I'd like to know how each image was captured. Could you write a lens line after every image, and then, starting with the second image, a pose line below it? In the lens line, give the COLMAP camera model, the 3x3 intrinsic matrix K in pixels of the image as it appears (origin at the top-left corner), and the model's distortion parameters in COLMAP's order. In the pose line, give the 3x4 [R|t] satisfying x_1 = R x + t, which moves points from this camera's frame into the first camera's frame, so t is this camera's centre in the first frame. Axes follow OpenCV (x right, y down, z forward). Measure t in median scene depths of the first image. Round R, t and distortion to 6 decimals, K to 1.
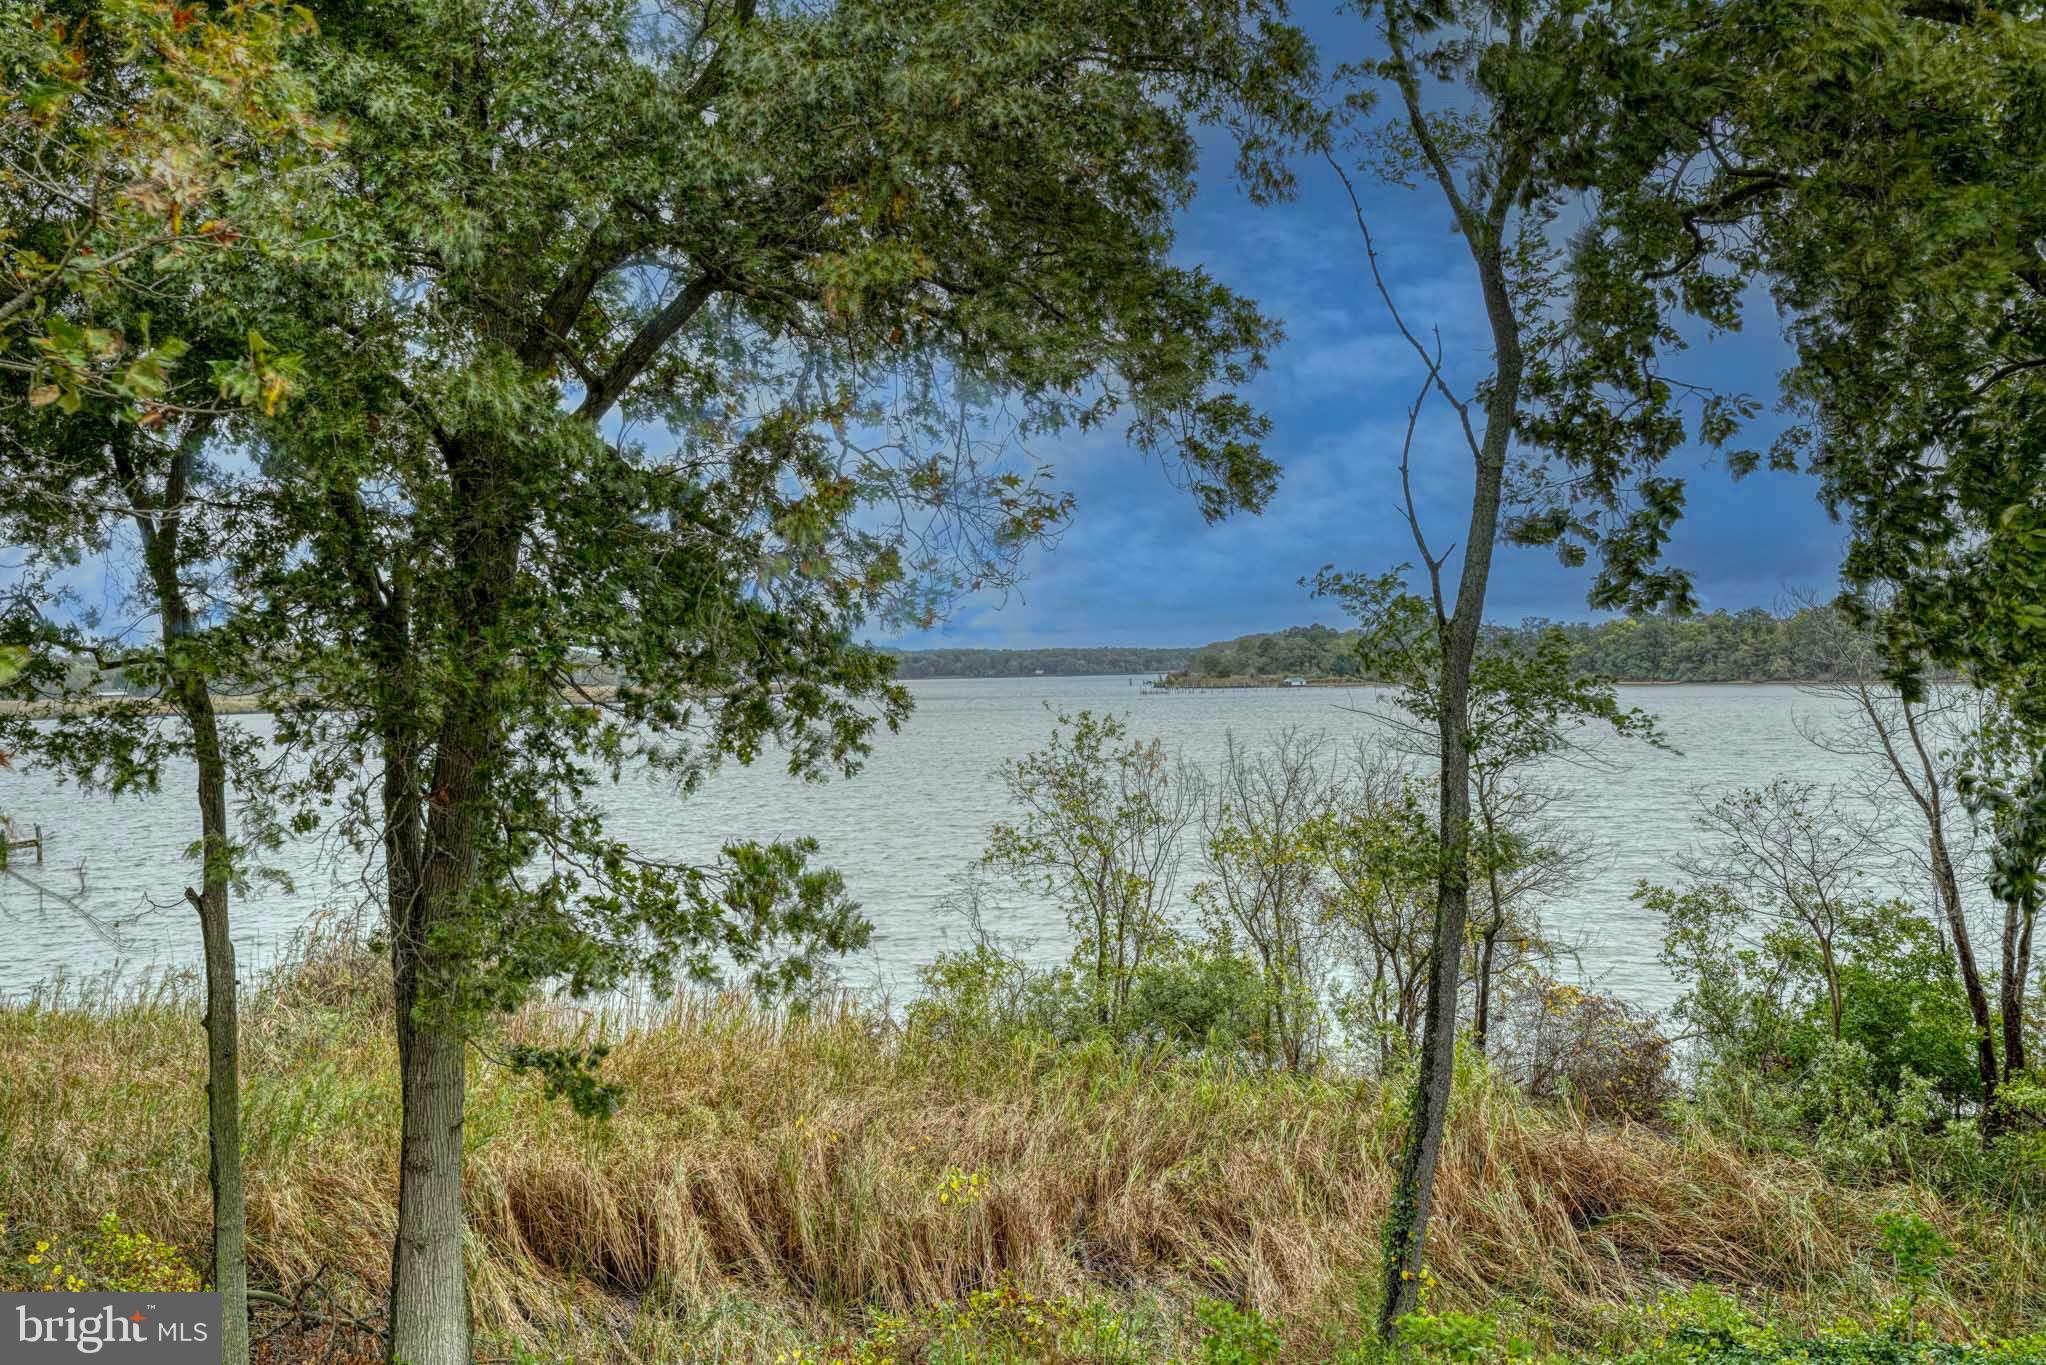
lens RADIAL K [[1982.8, 0, 934.8], [0, 1982.8, 687.6], [0, 0, 1]] dist [0.077598, 0.001501]
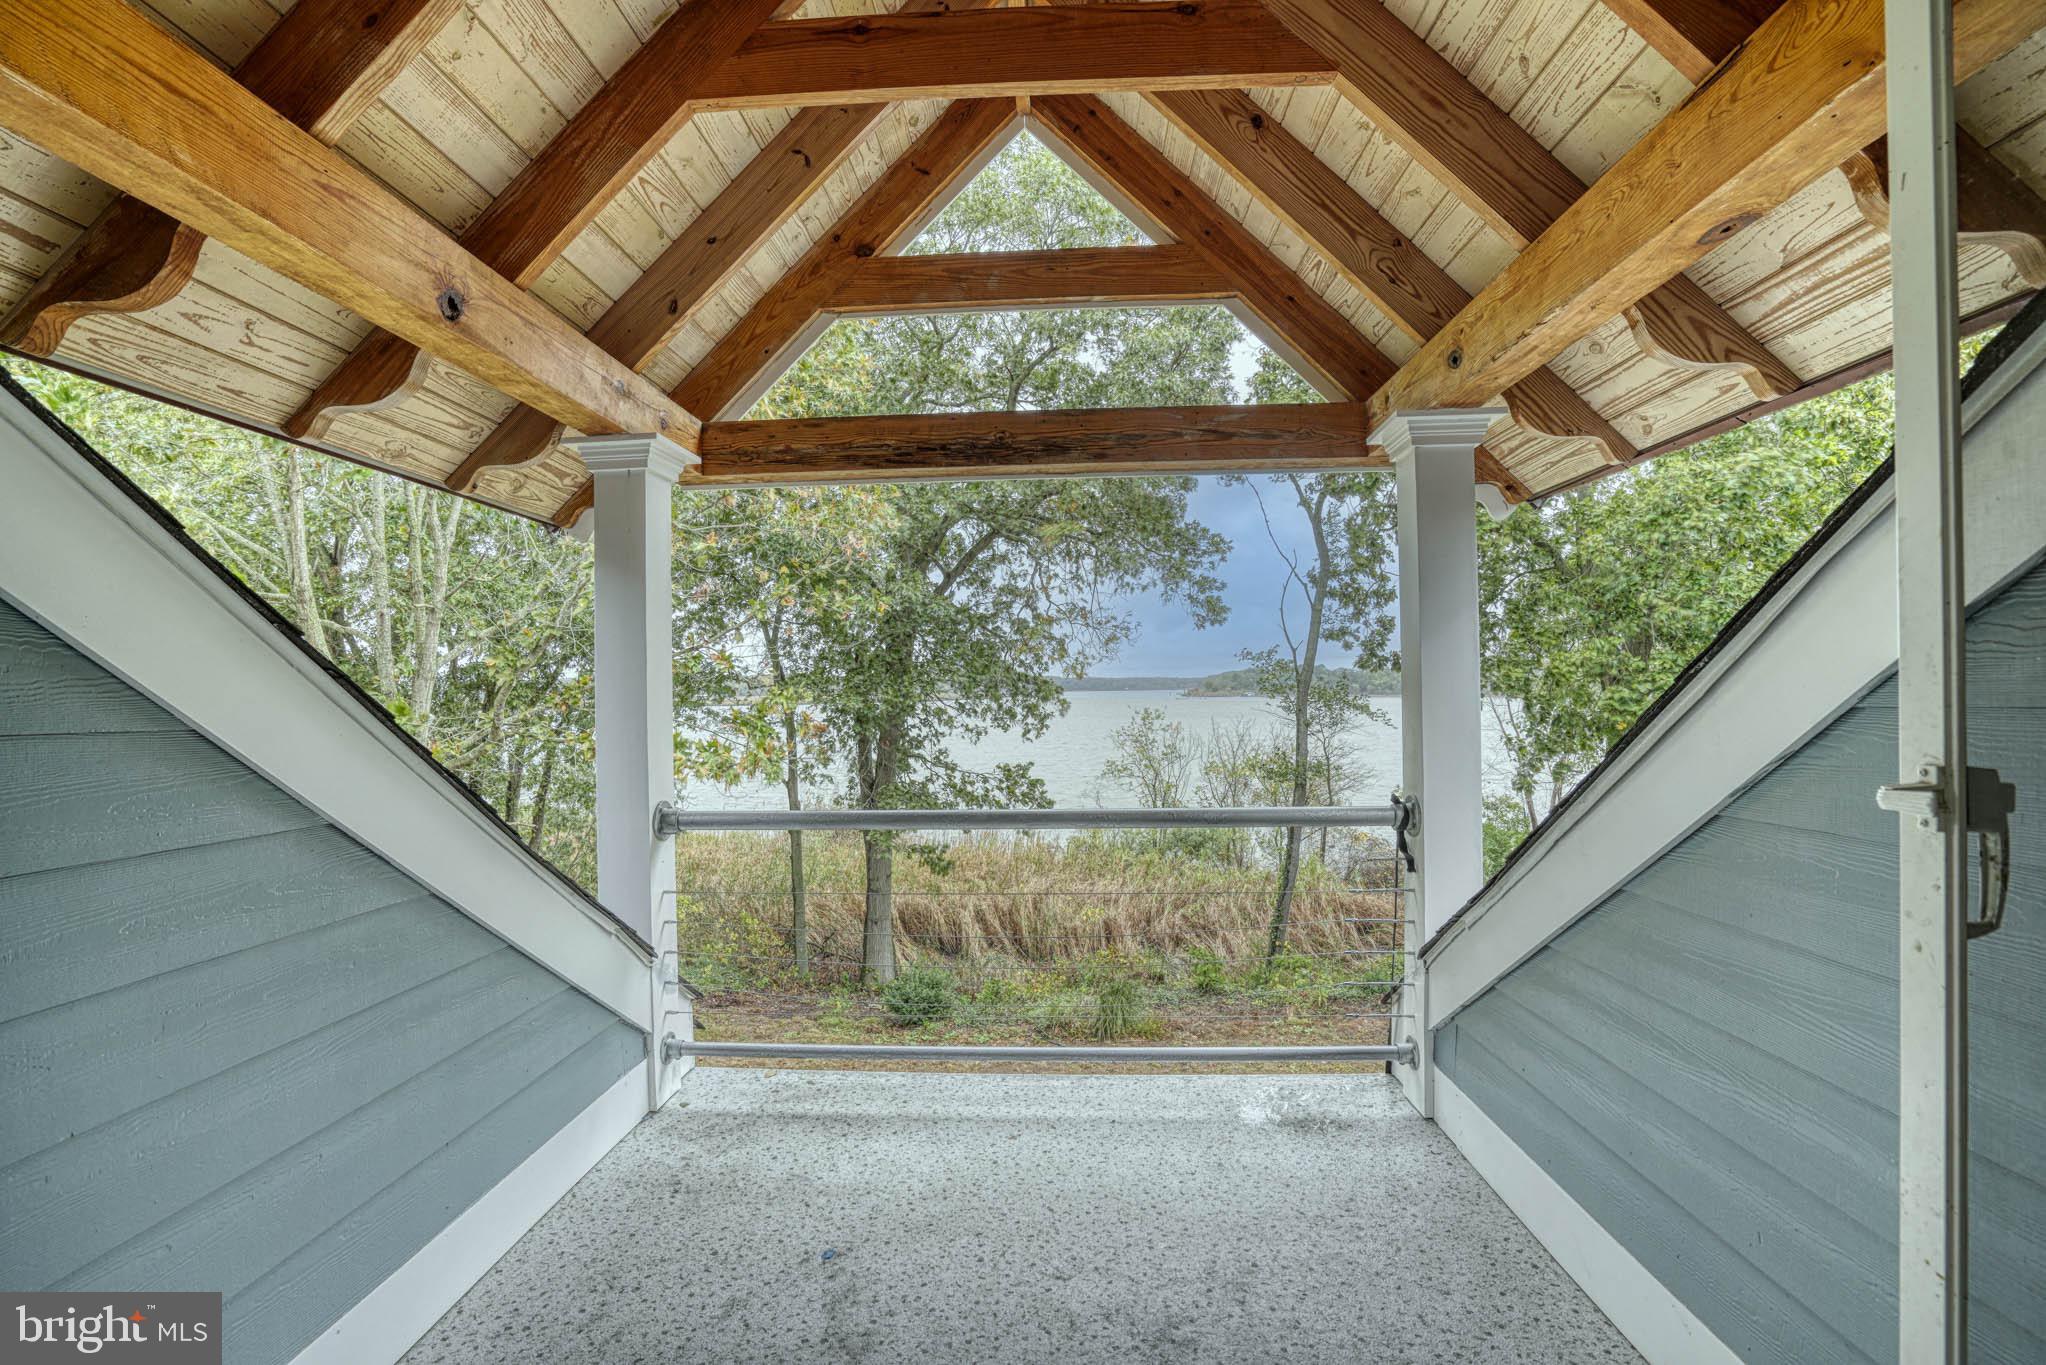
lens RADIAL K [[985.9, 0, 967.7], [0, 985.9, 681.0], [0, 0, 1]] dist [-0.057430, 0.000019]
pose [[0.994206, 0.003599, -0.107434, -0.009149], [-0.004991, 0.999907, -0.012698, -0.005807], [0.107378, 0.013160, 0.994131, -0.169880]]
